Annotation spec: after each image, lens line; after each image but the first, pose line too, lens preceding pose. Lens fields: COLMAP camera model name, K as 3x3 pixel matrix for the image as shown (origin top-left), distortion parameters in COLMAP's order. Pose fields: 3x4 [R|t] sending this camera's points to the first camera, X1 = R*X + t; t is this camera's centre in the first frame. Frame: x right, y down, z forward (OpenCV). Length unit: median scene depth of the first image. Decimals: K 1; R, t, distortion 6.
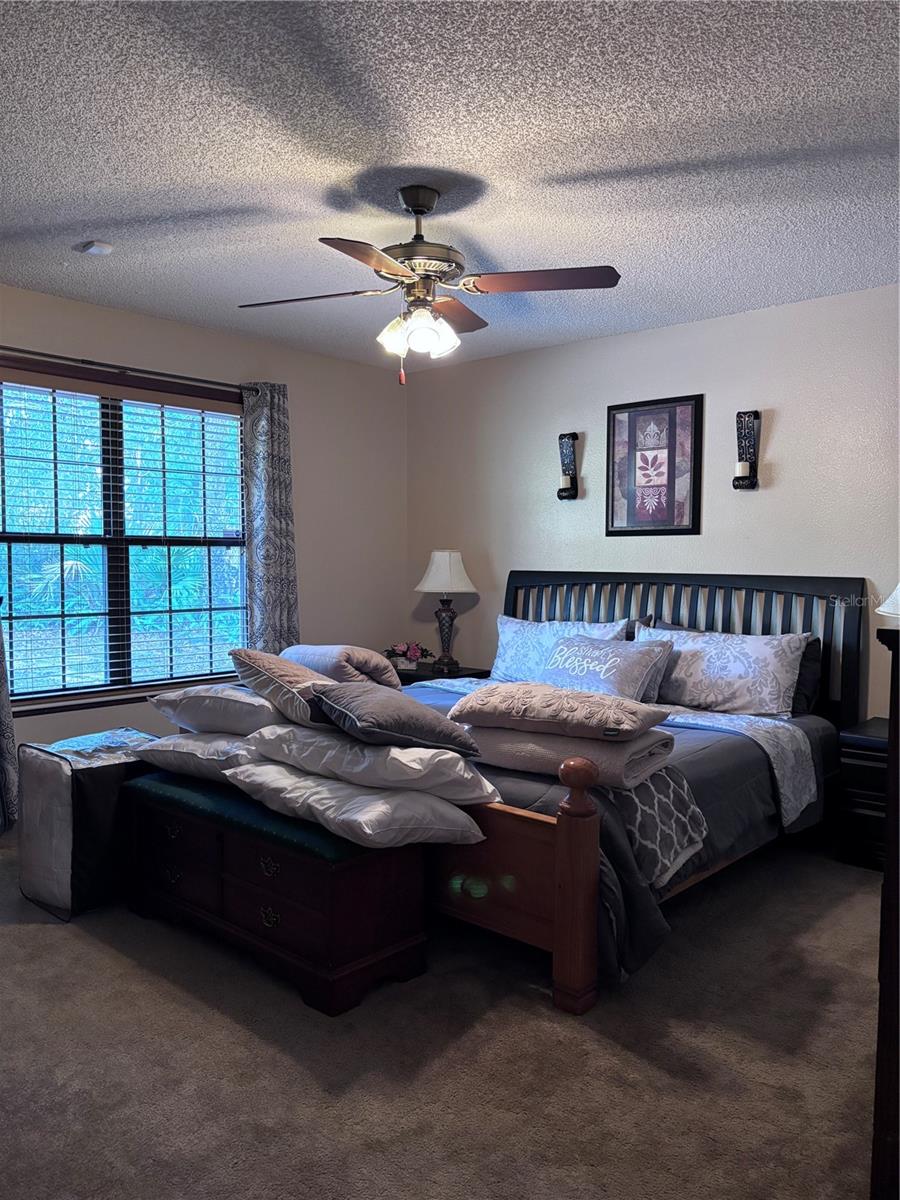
lens RADIAL K [[910.3, 0, 450.3], [0, 910.3, 607.4], [0, 0, 1]] dist [0.042055, -0.058924]
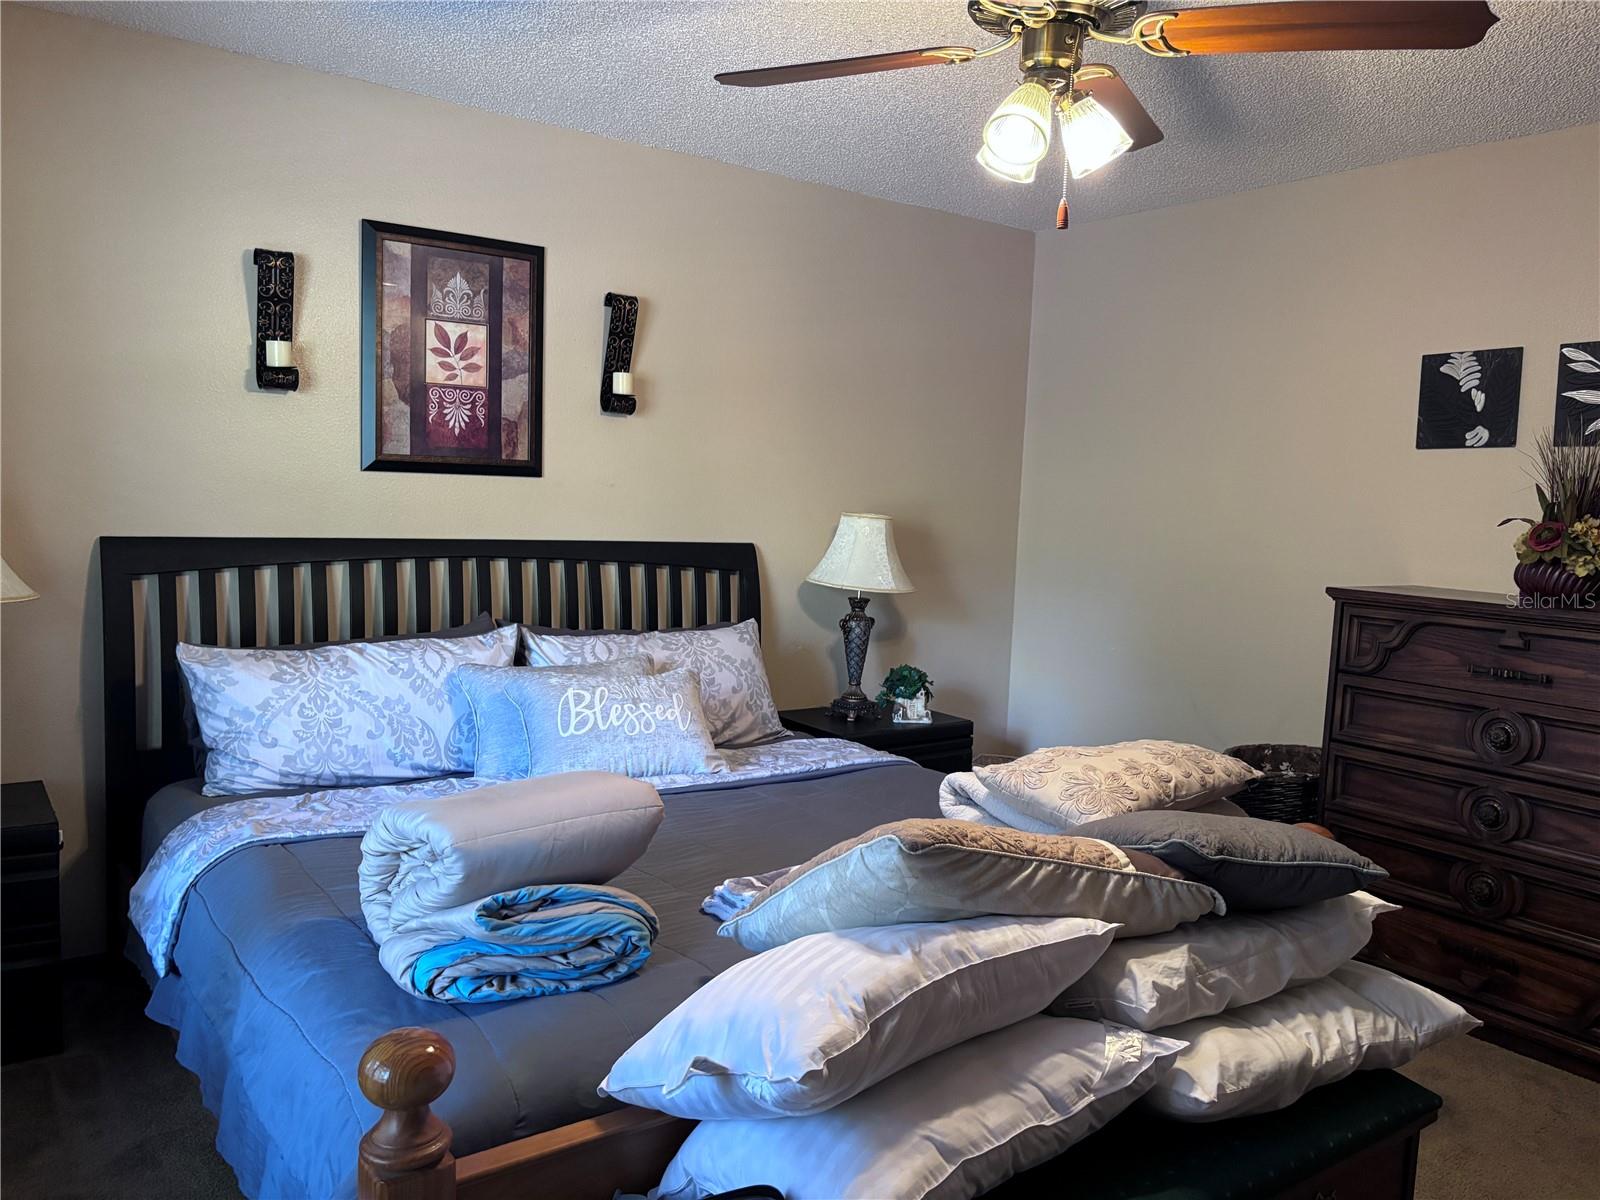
lens RADIAL K [[1213.7, 0, 800.0], [0, 1213.7, 600.0], [0, 0, 1]] dist [0.042055, -0.058924]
pose [[0.207485, -0.089914, 0.974097, -0.491264], [0.016643, 0.995947, 0.088386, -0.064251], [-0.978097, -0.002127, 0.208141, 0.635891]]
